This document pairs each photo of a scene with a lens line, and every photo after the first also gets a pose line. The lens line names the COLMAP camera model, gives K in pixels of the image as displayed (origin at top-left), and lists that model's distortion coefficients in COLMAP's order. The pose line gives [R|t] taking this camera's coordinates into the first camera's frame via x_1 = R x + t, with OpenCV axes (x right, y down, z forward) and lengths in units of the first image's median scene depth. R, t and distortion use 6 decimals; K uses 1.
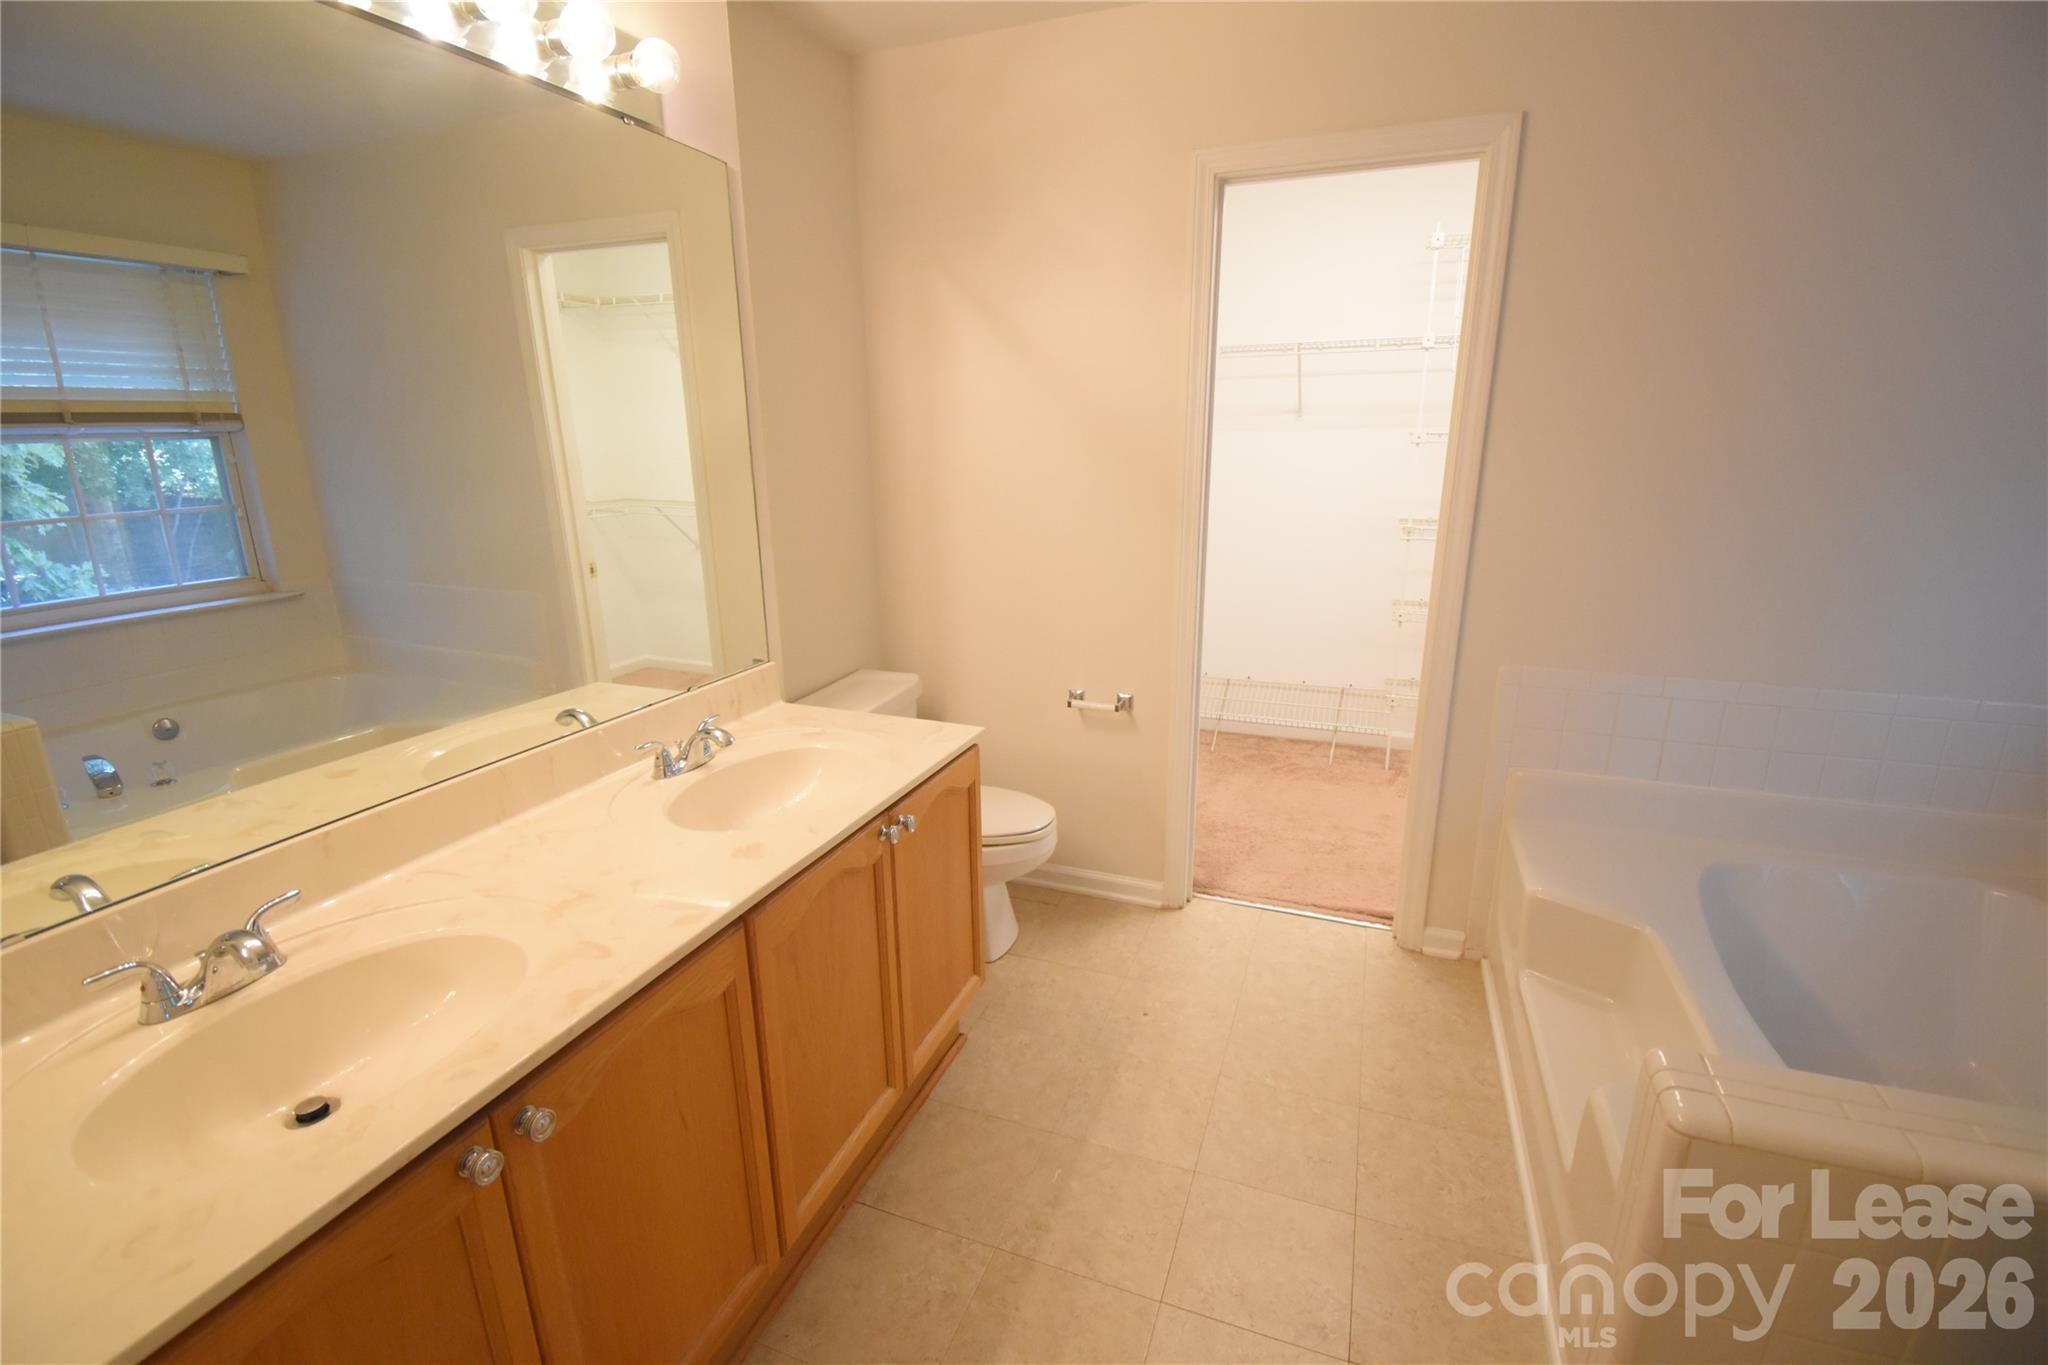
lens RADIAL K [[904.2, 0, 1025.5], [0, 904.2, 676.8], [0, 0, 1]] dist [0.024321, -0.025244]
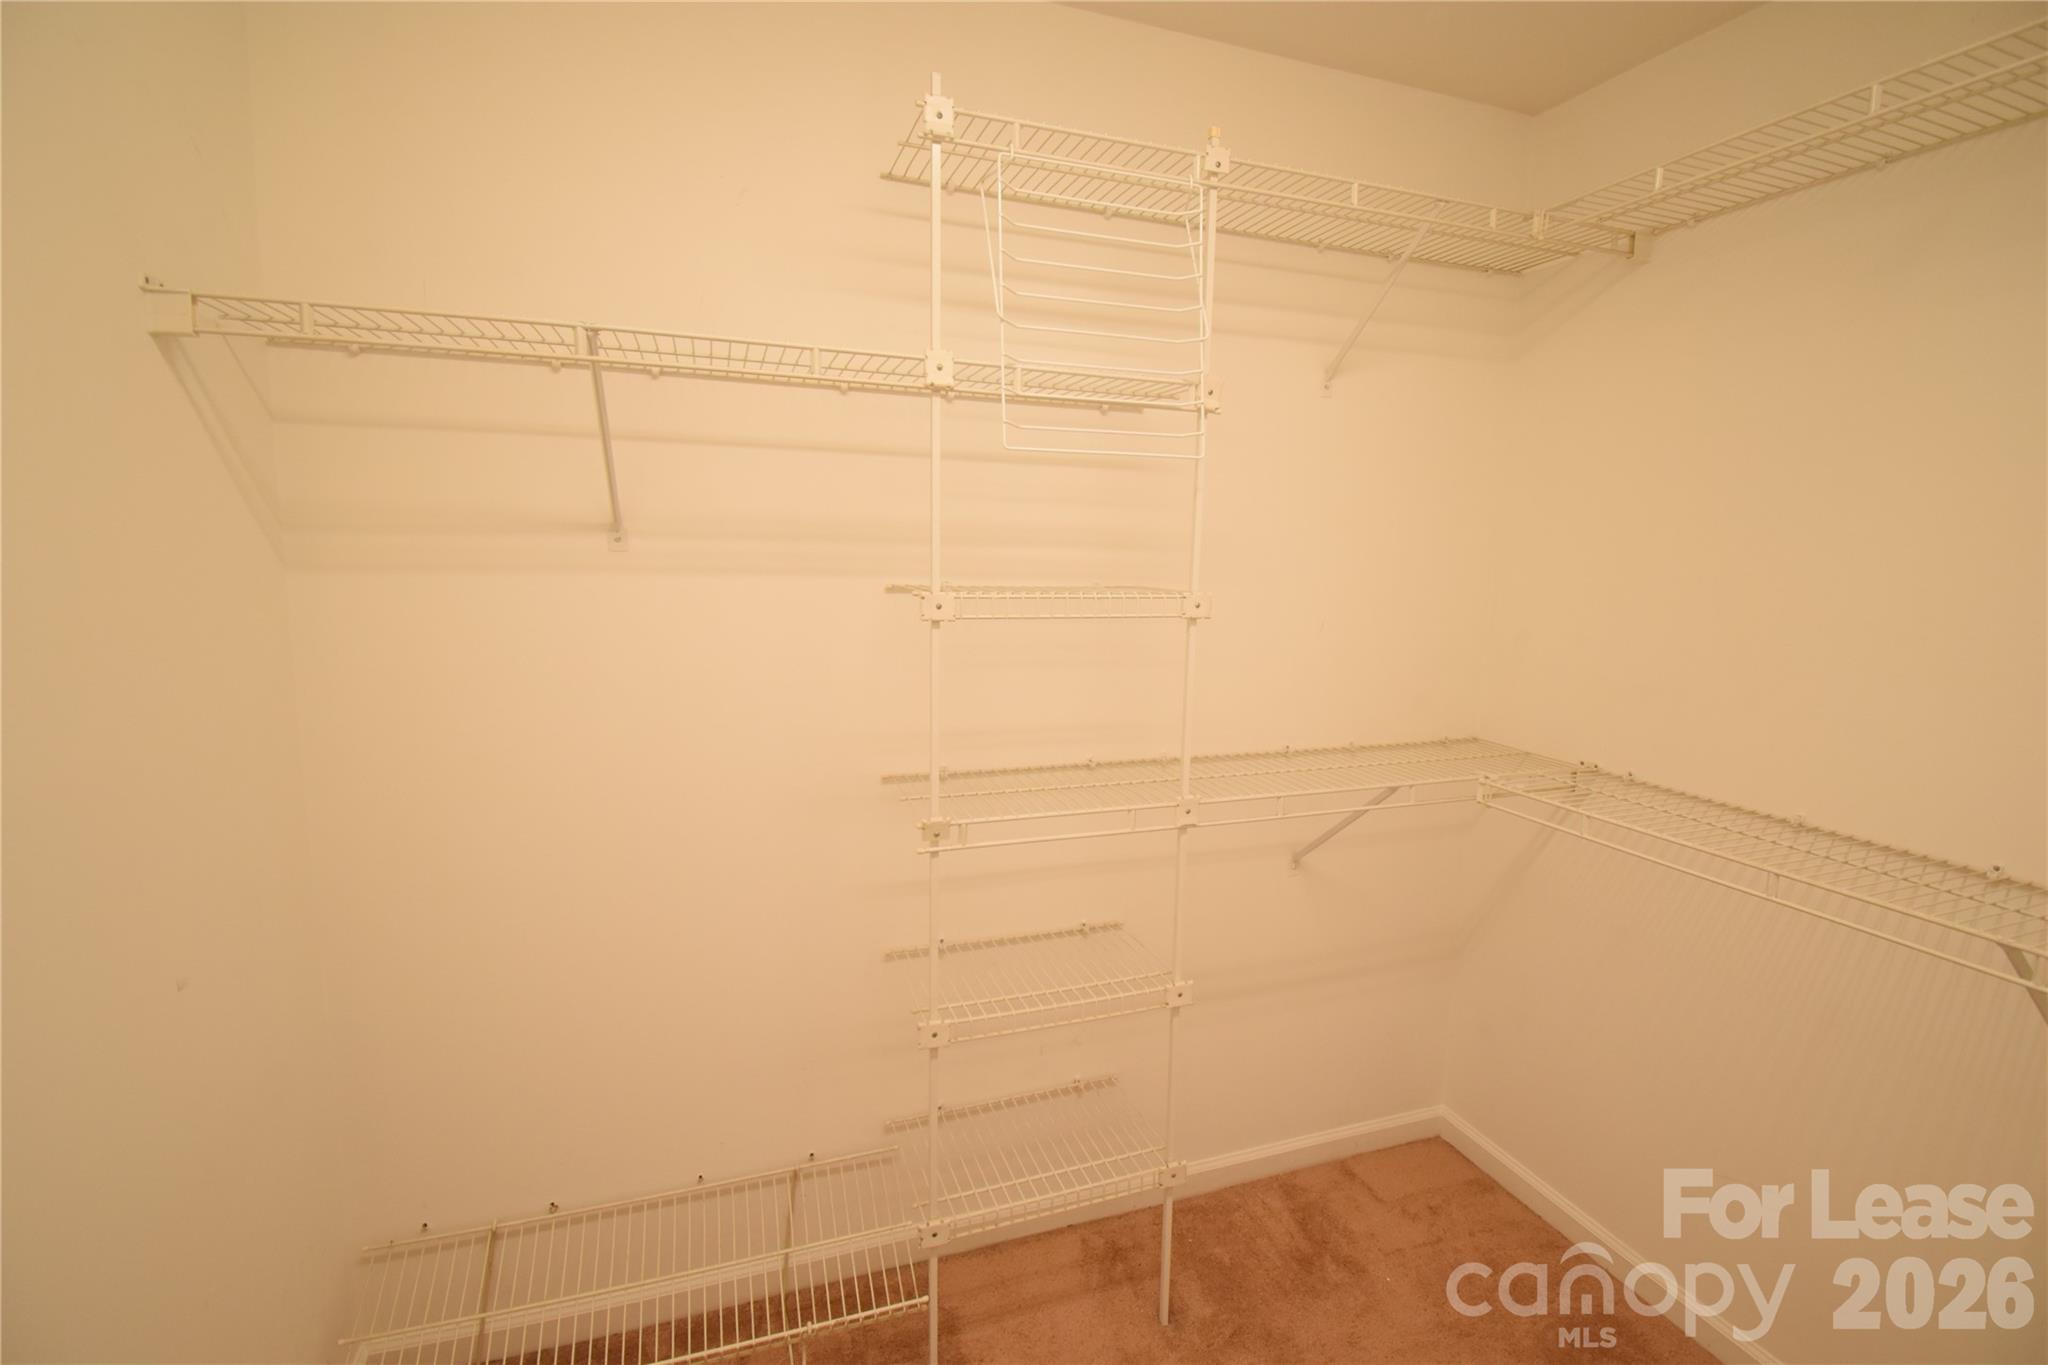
lens RADIAL K [[904.2, 0, 1025.5], [0, 904.2, 676.8], [0, 0, 1]] dist [0.024321, -0.025244]
pose [[0.764198, -0.064338, 0.641764, 0.637323], [0.140452, 0.987734, -0.068225, -0.623568], [-0.629503, 0.142275, 0.763861, 2.102681]]
